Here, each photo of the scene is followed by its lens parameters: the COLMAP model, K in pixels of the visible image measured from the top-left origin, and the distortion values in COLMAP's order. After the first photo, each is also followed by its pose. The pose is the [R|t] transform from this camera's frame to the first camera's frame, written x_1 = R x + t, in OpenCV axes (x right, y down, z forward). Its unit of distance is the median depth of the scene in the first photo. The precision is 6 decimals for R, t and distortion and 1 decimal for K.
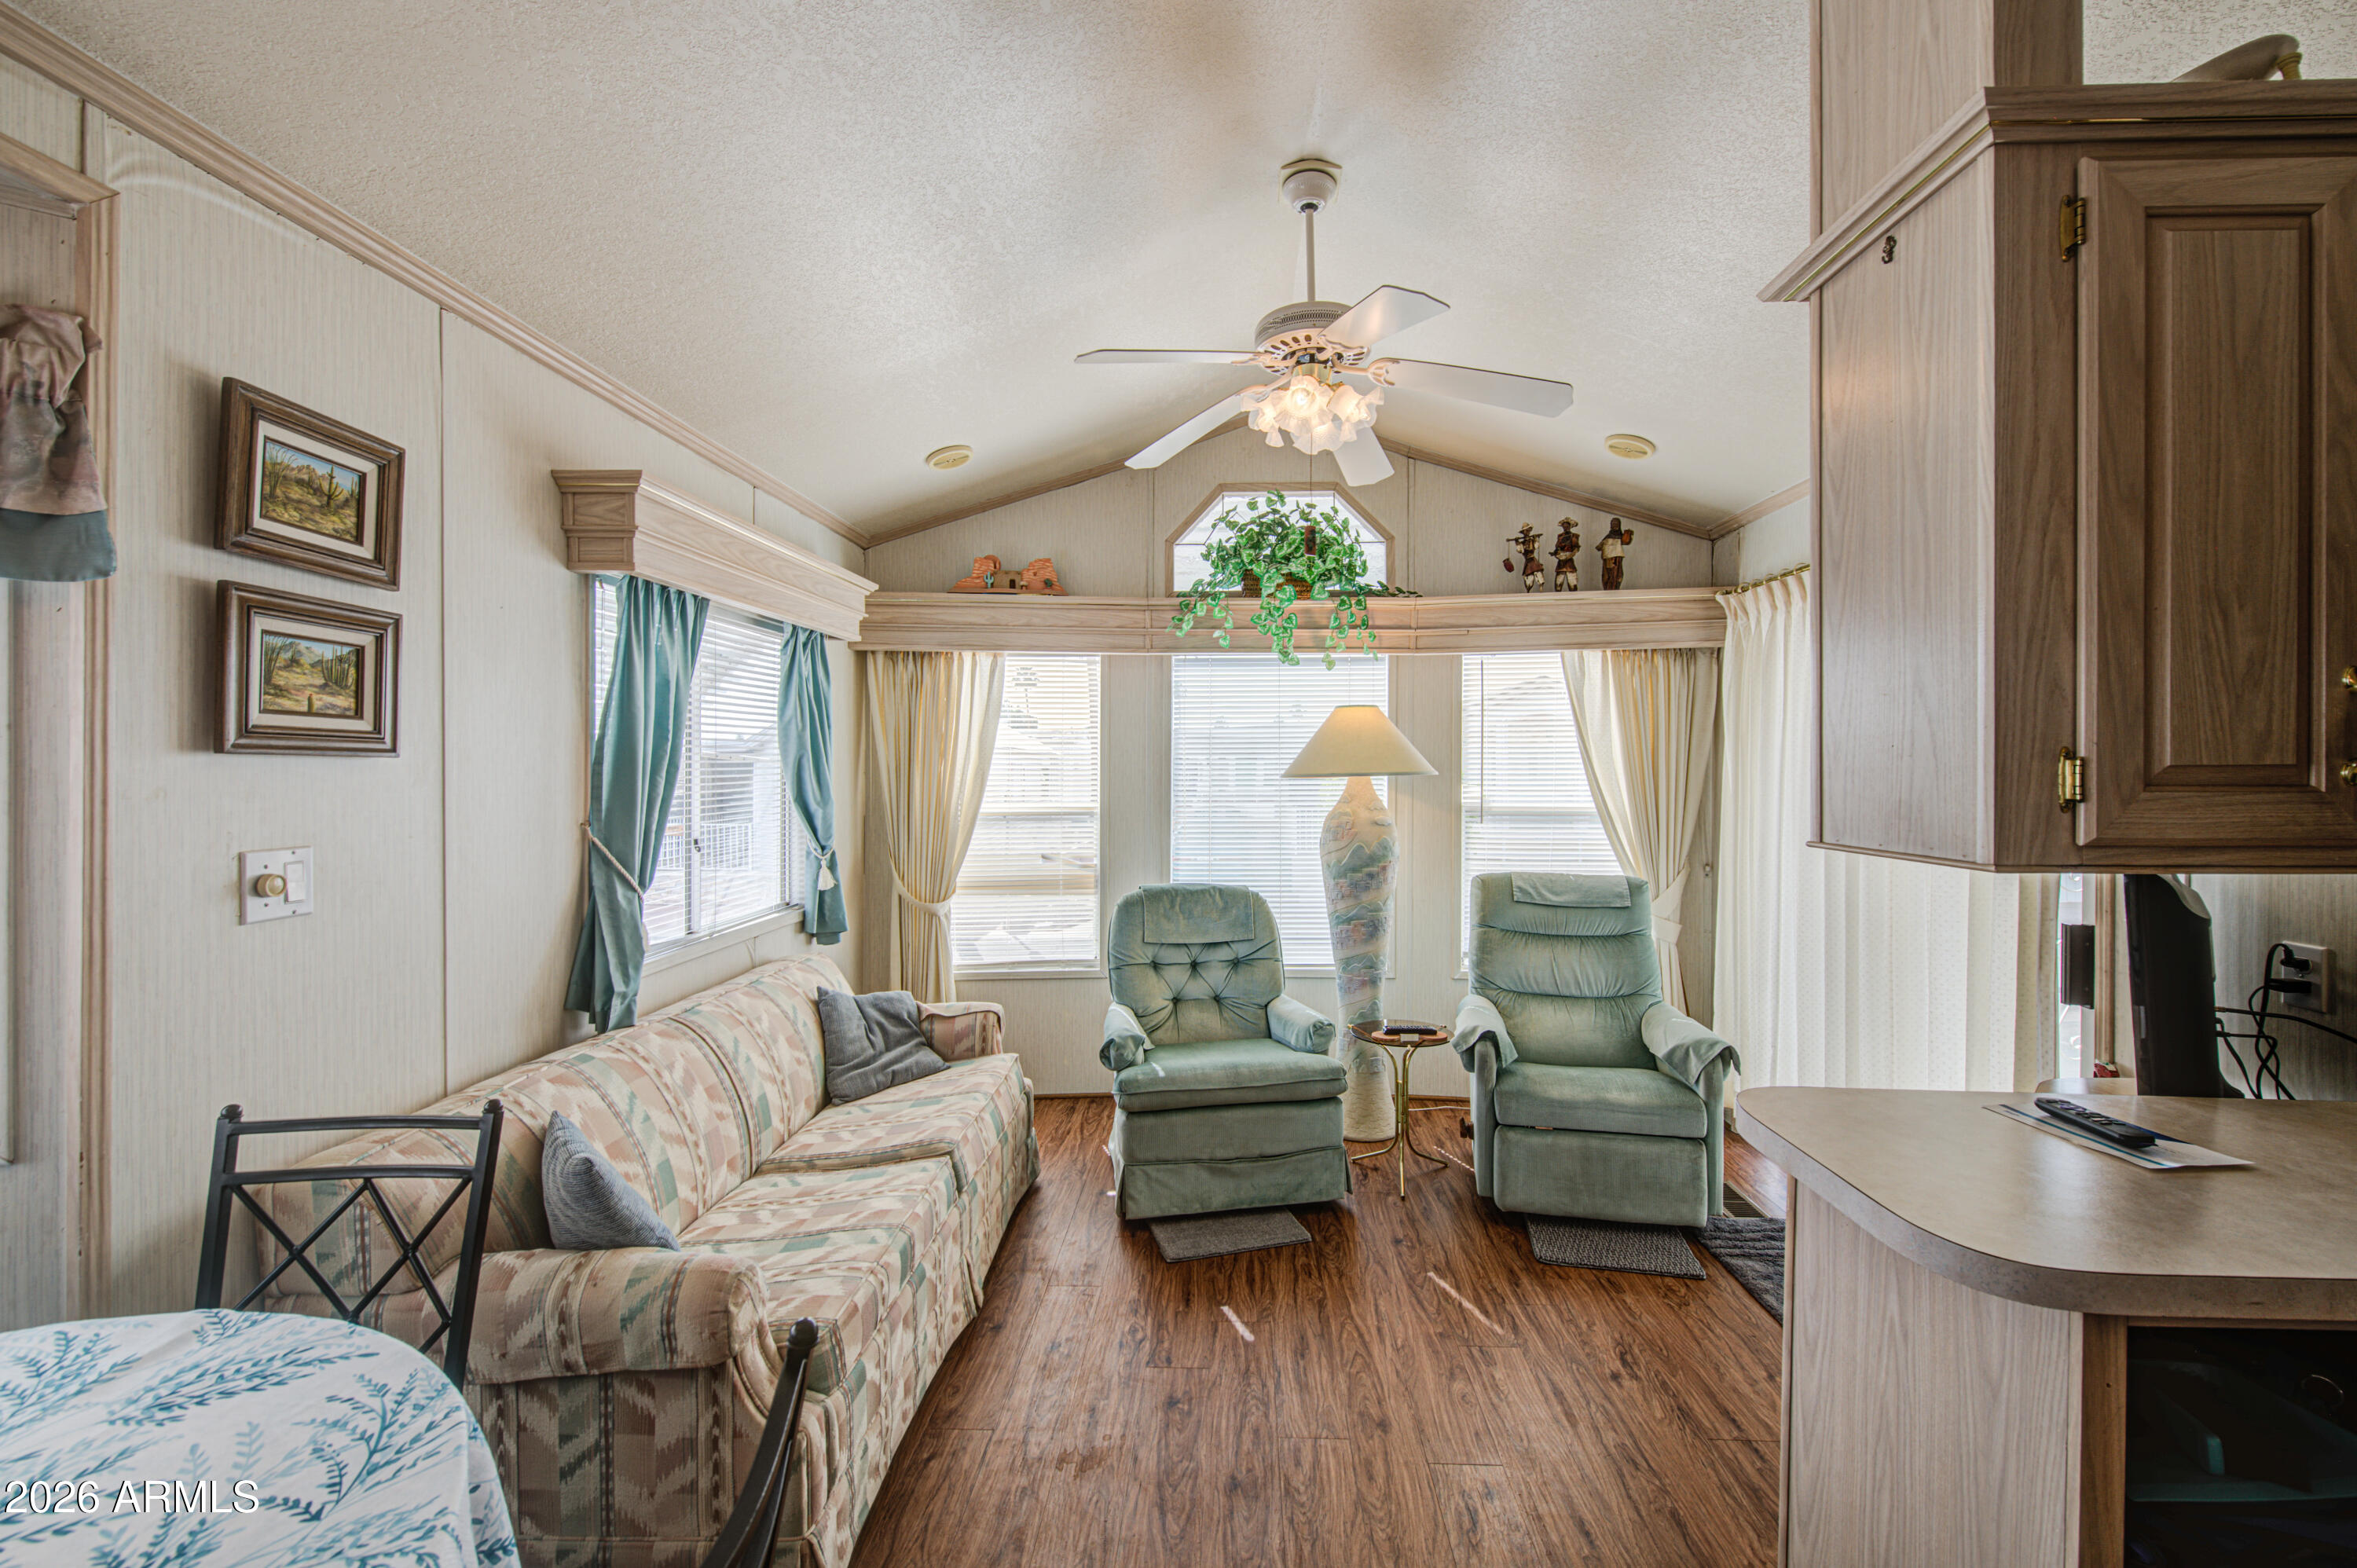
lens RADIAL K [[977.0, 0, 1190.8], [0, 977.0, 766.9], [0, 0, 1]] dist [0.000511, -0.000621]
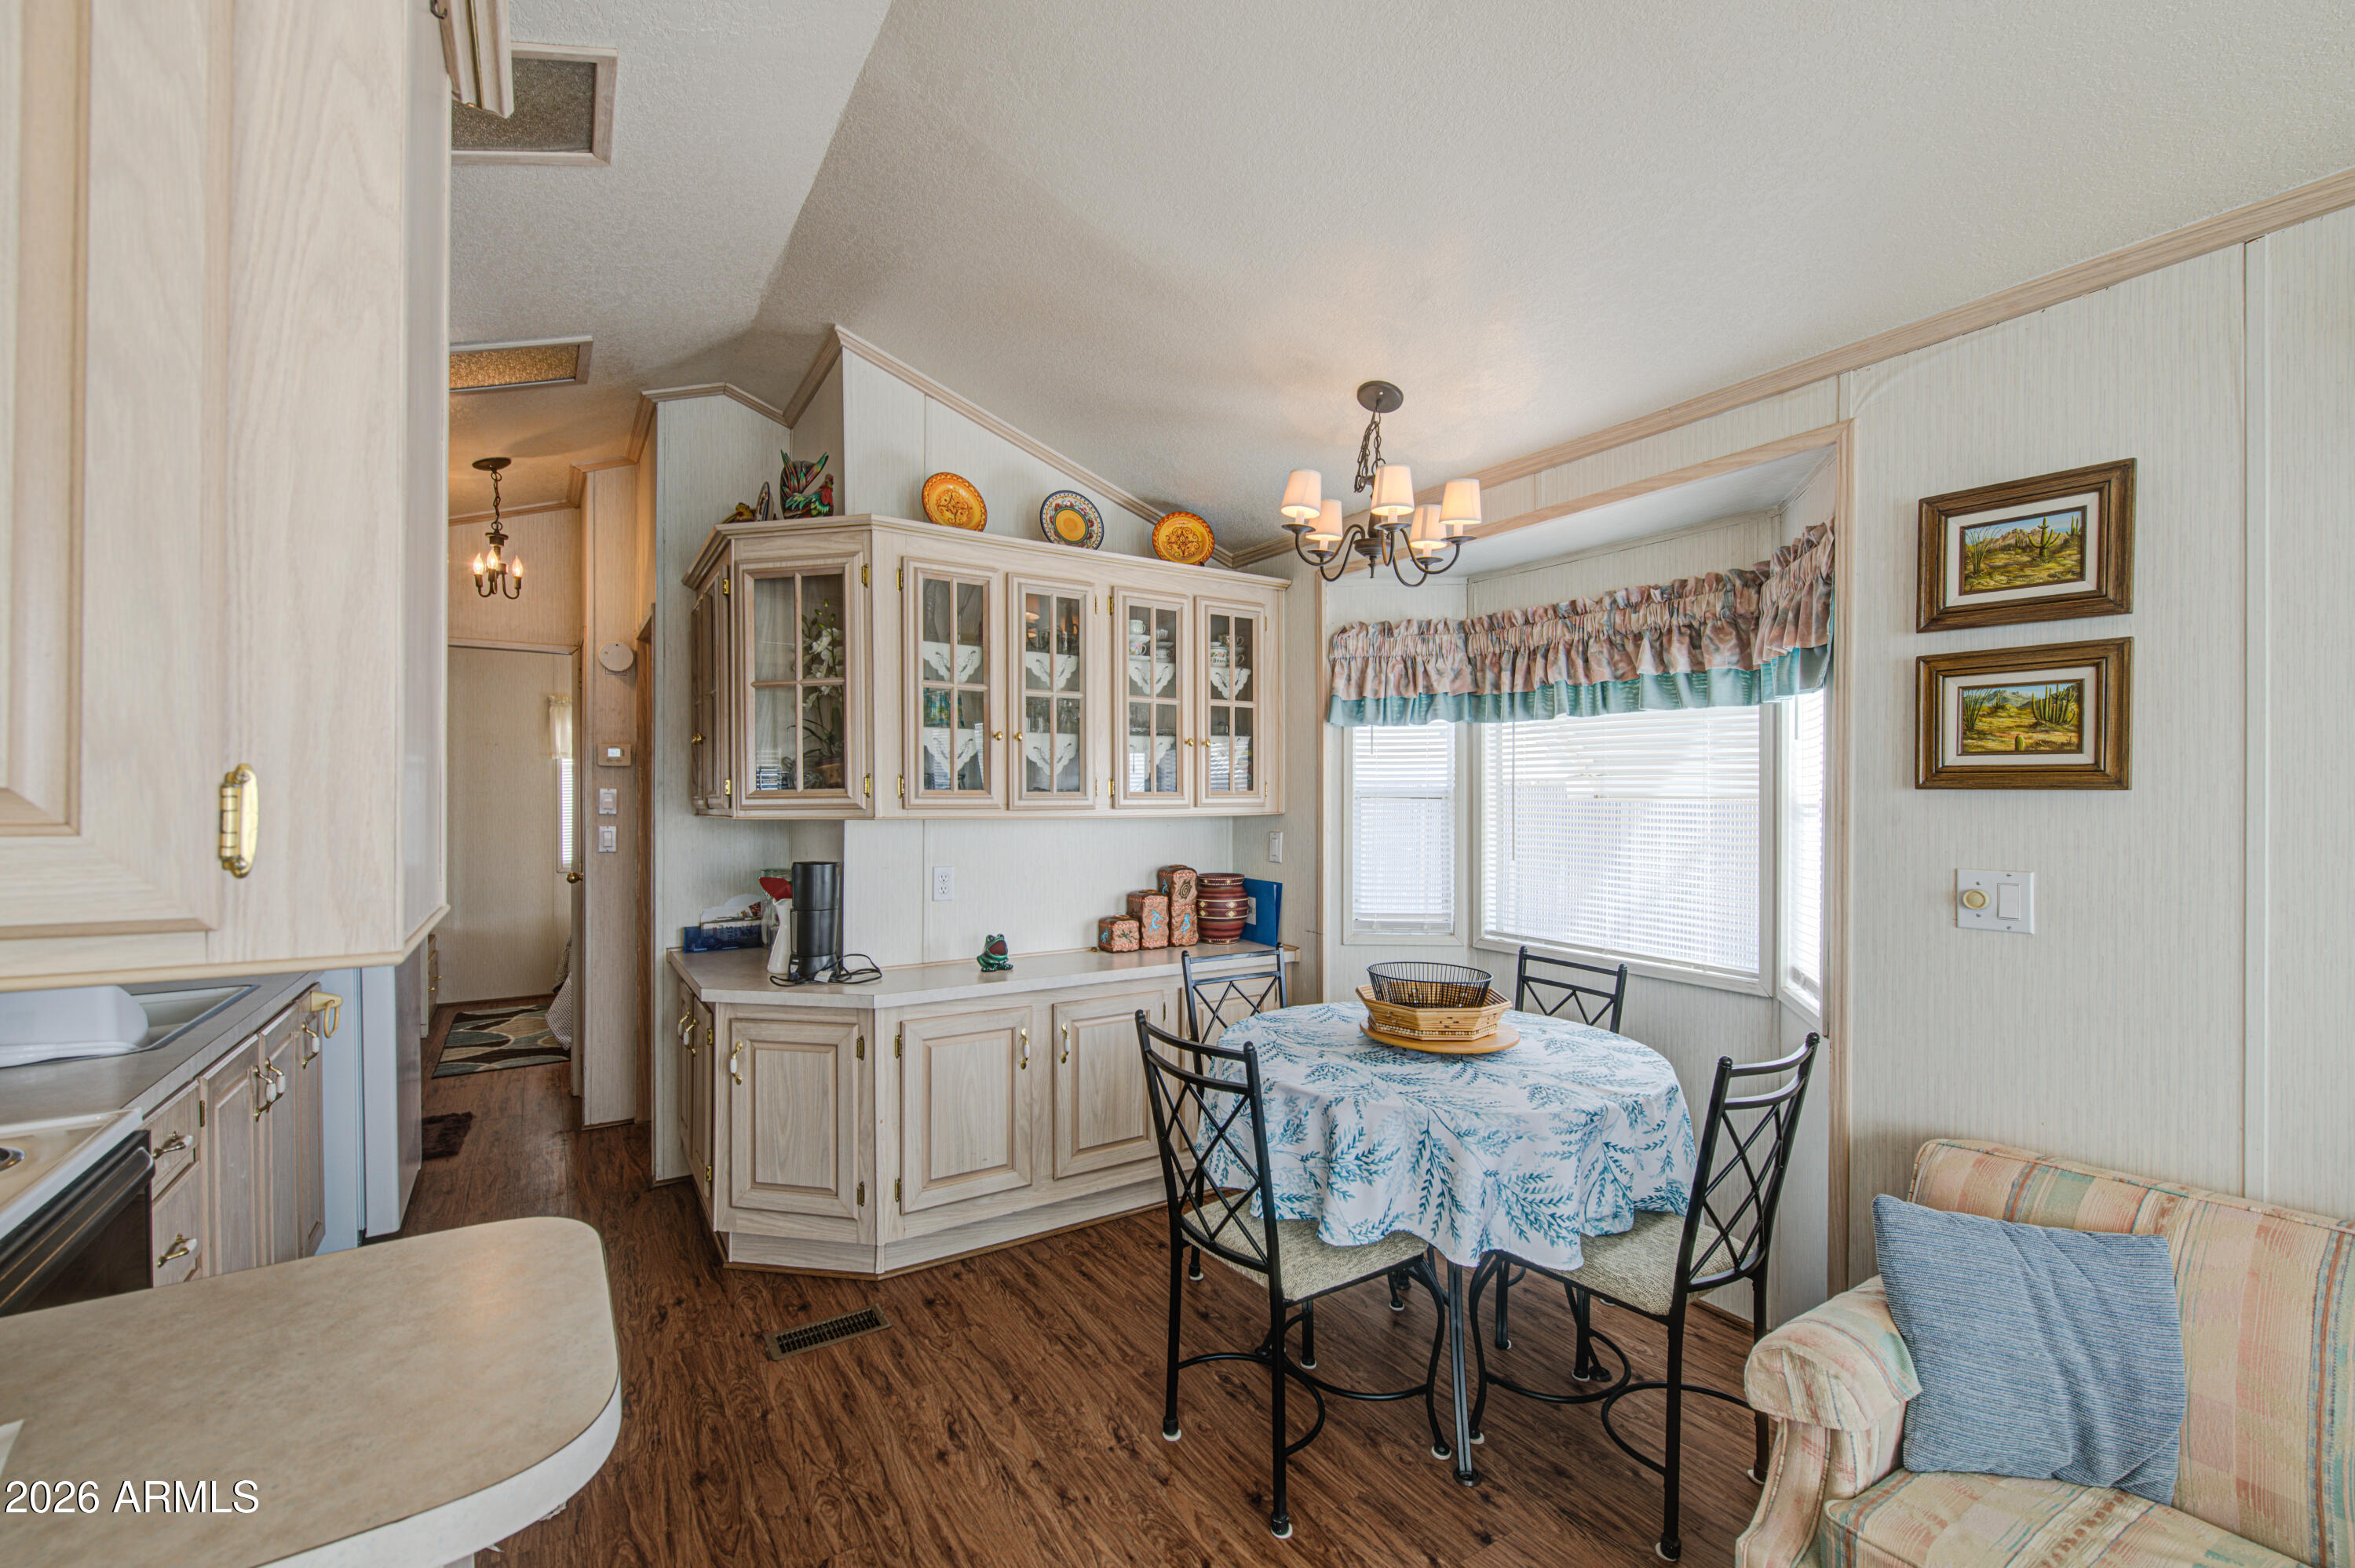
lens RADIAL K [[993.4, 0, 1177.5], [0, 993.4, 784.0], [0, 0, 1]] dist [0.002037, -0.000410]
pose [[-0.816967, -0.011434, -0.576571, 0.290107], [-0.004270, 0.999896, -0.013778, 0.000843], [0.576669, -0.008794, -0.816931, 0.753024]]
